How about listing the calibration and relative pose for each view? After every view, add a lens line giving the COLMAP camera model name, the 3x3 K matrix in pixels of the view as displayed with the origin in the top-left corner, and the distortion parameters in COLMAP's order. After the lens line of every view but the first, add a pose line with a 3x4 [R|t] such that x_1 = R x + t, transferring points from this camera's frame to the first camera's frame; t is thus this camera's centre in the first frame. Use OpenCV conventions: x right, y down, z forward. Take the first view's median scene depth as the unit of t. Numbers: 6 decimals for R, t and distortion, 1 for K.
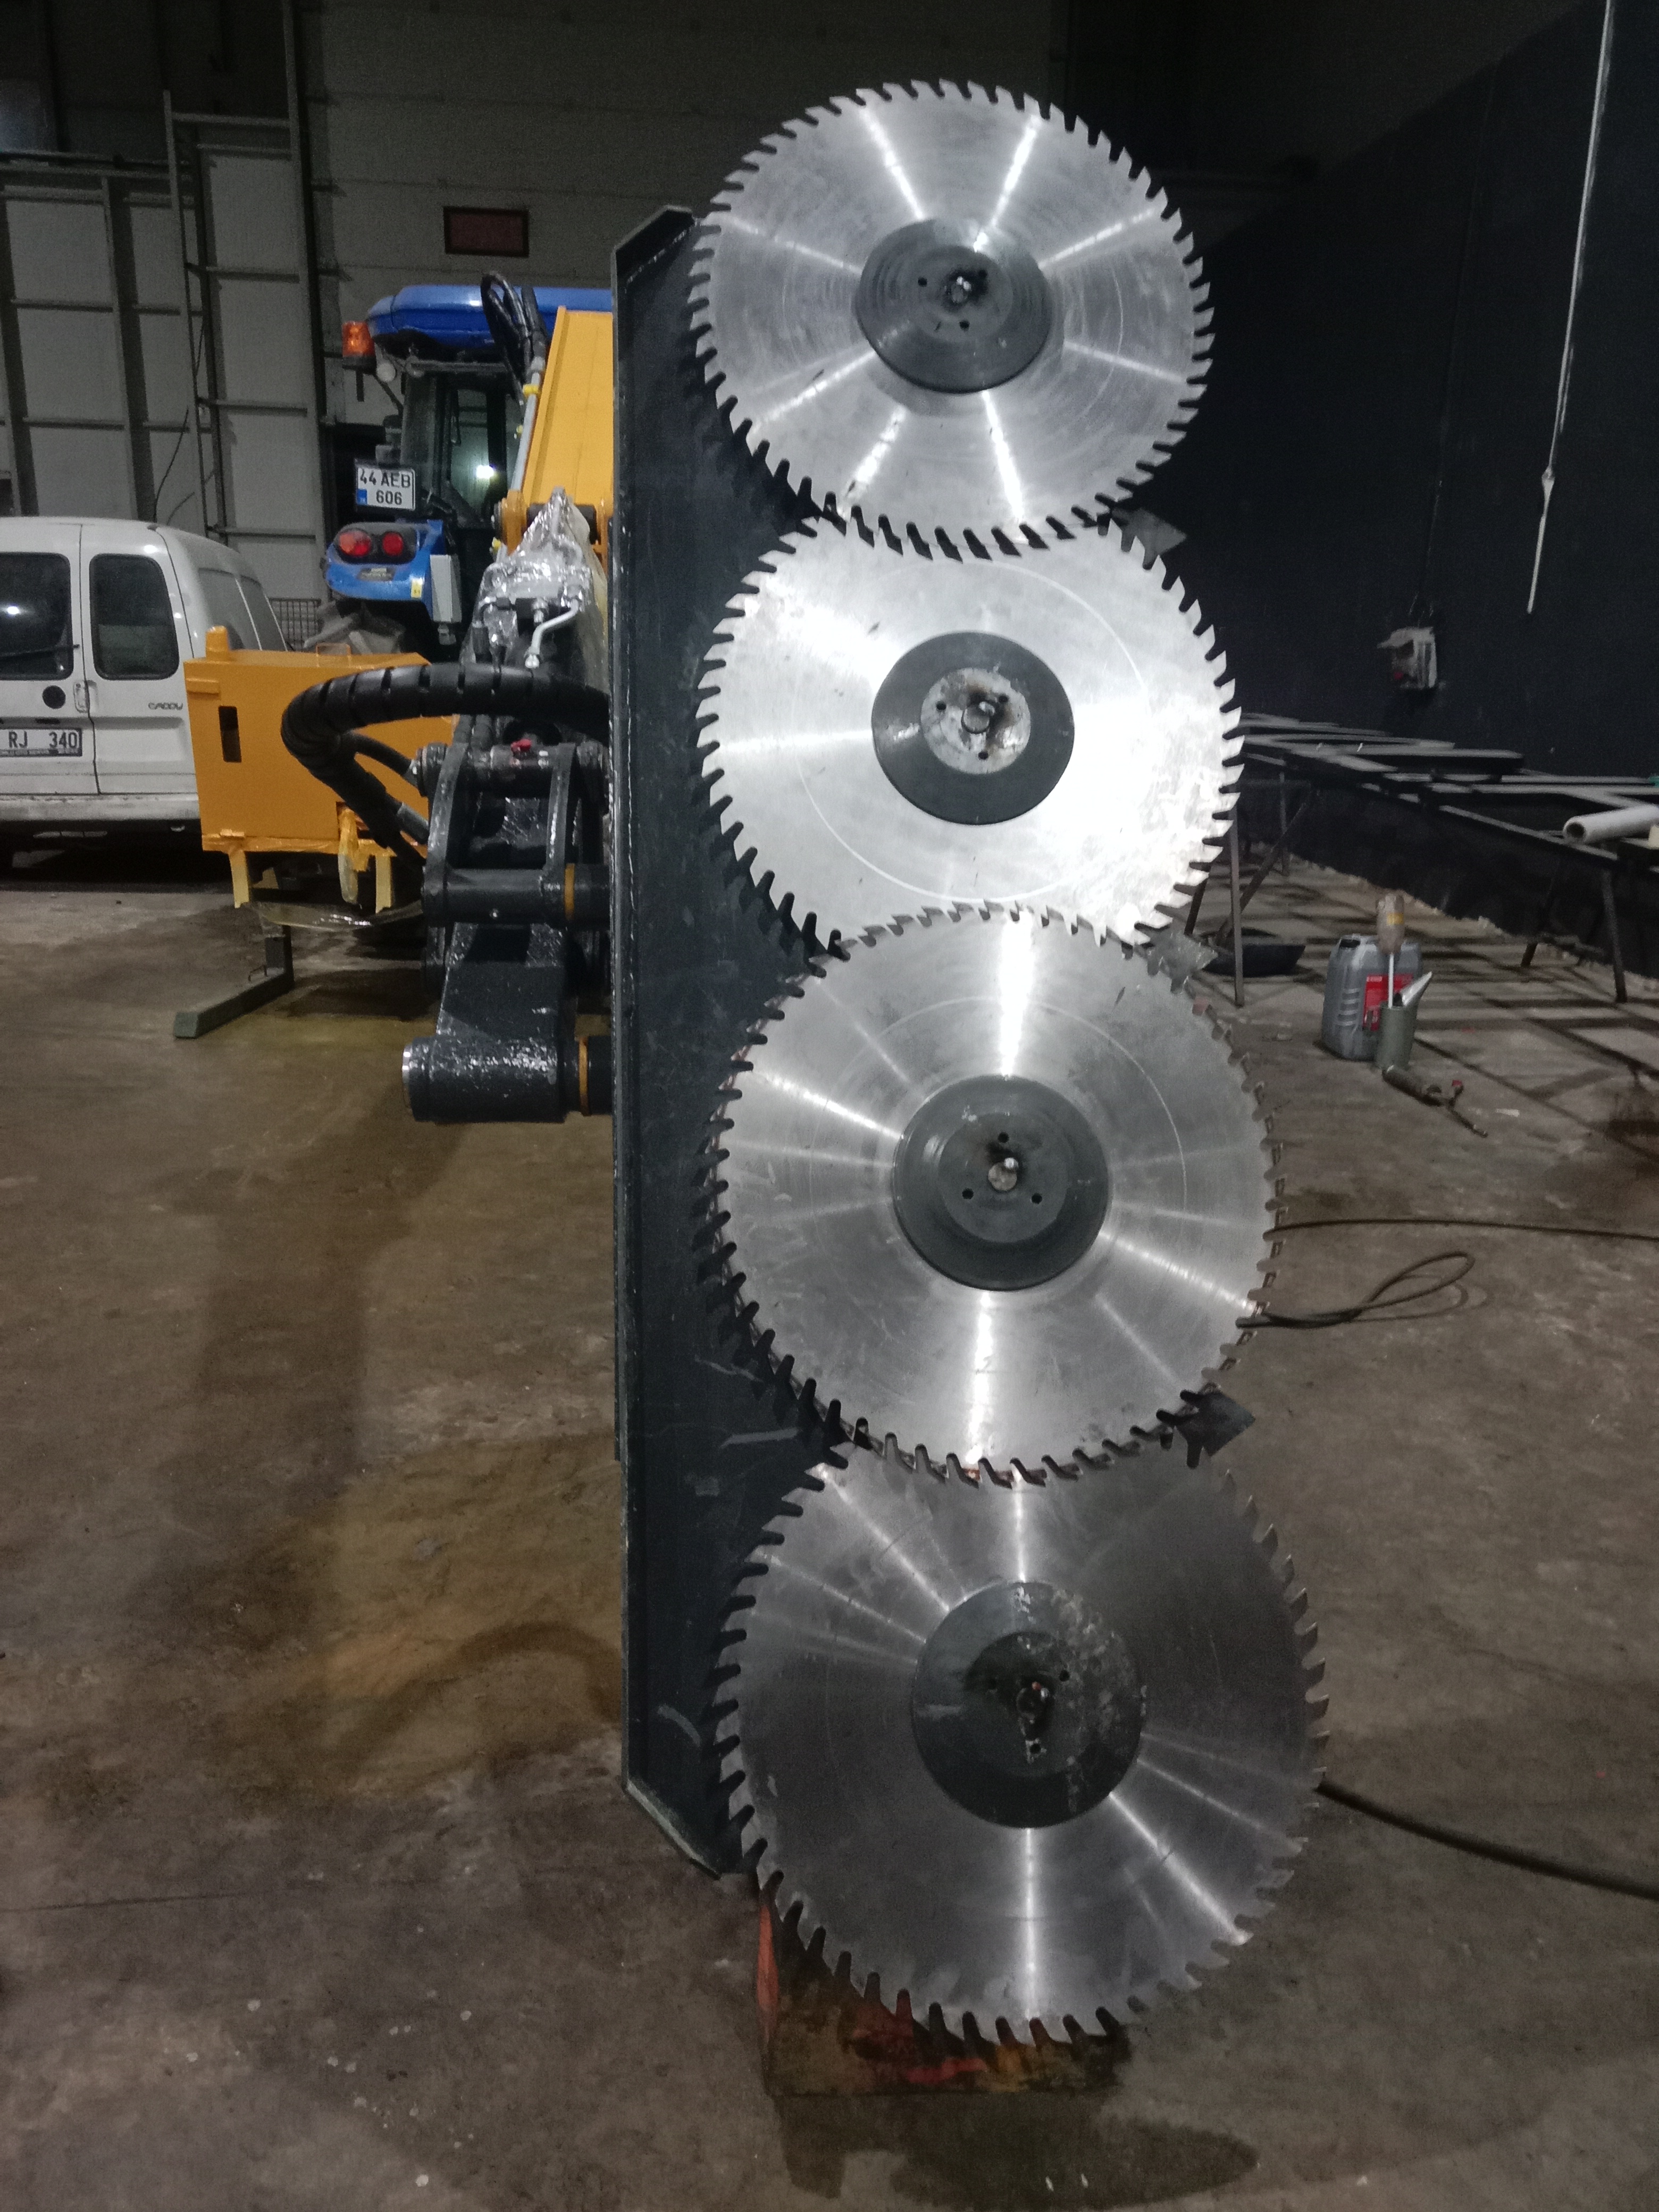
lens RADIAL K [[1634.3, 0, 827.0], [0, 1634.3, 1089.8], [0, 0, 1]] dist [0.077593, -0.100691]
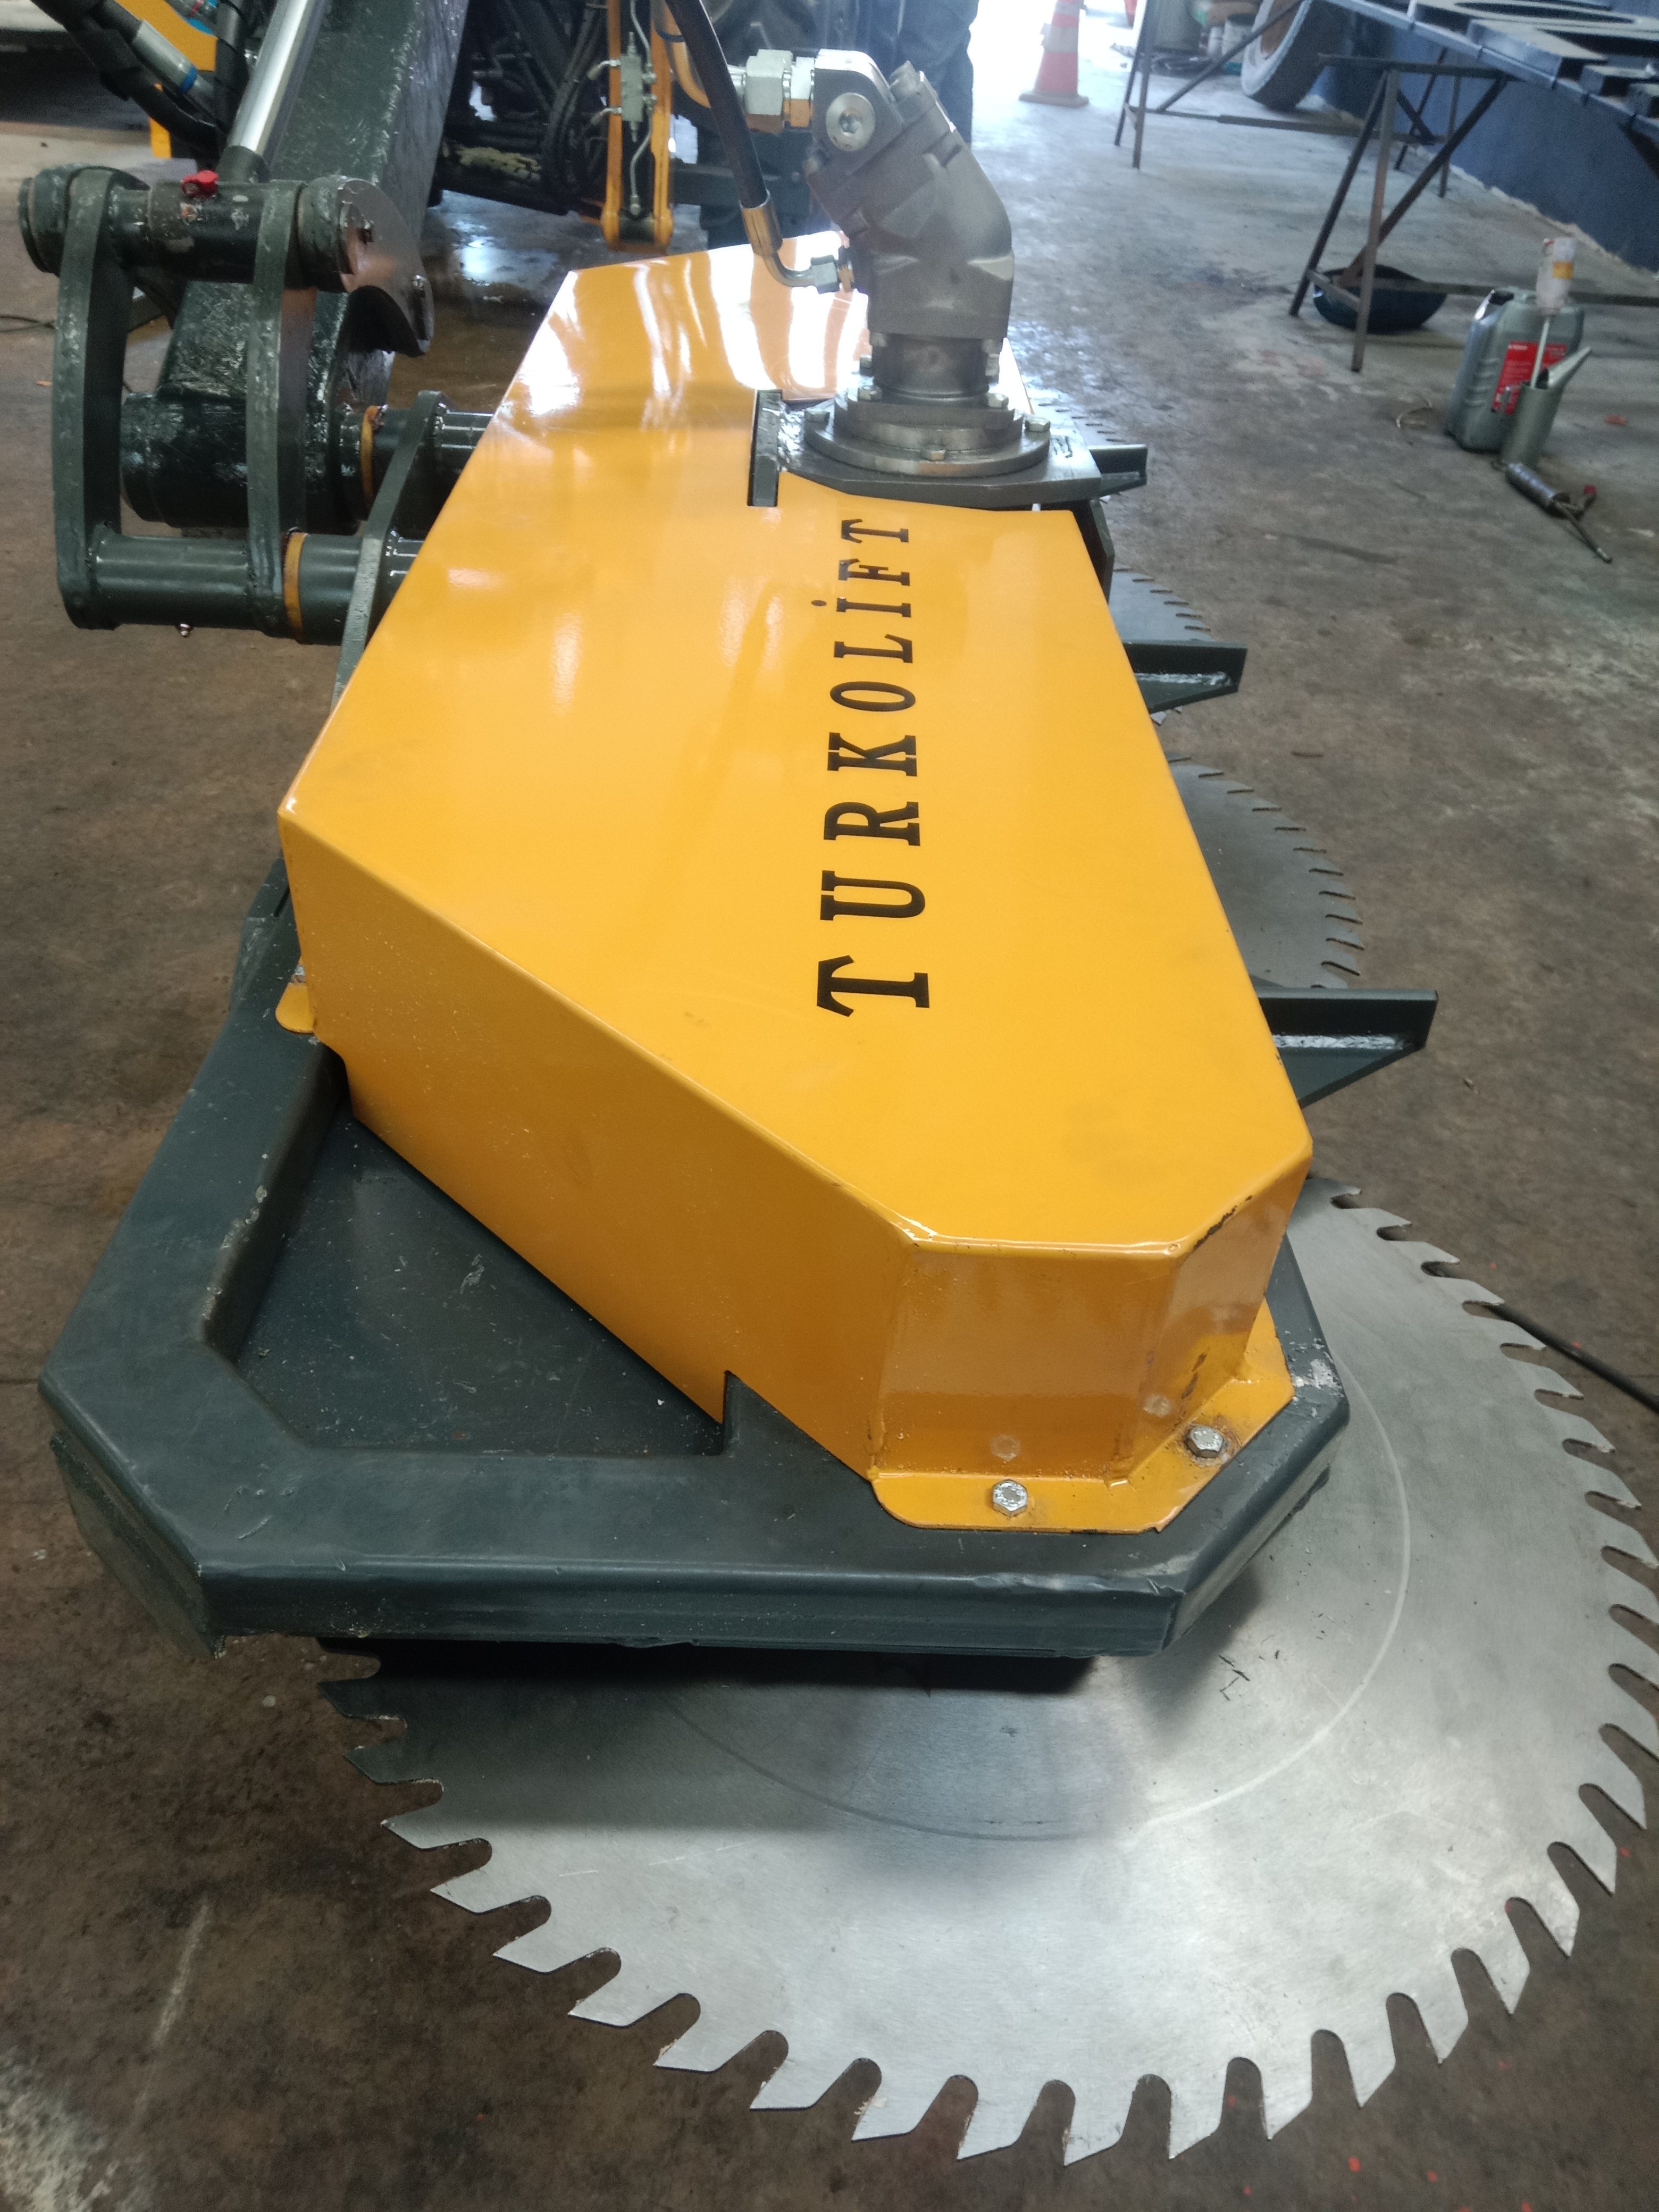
lens RADIAL K [[1634.3, 0, 827.0], [0, 1634.3, 1089.8], [0, 0, 1]] dist [0.077593, -0.100691]
pose [[0.997411, 0.070940, -0.011799, 0.031389], [-0.061269, 0.924153, 0.377077, -0.026983], [0.037654, -0.375378, 0.926107, 0.116163]]
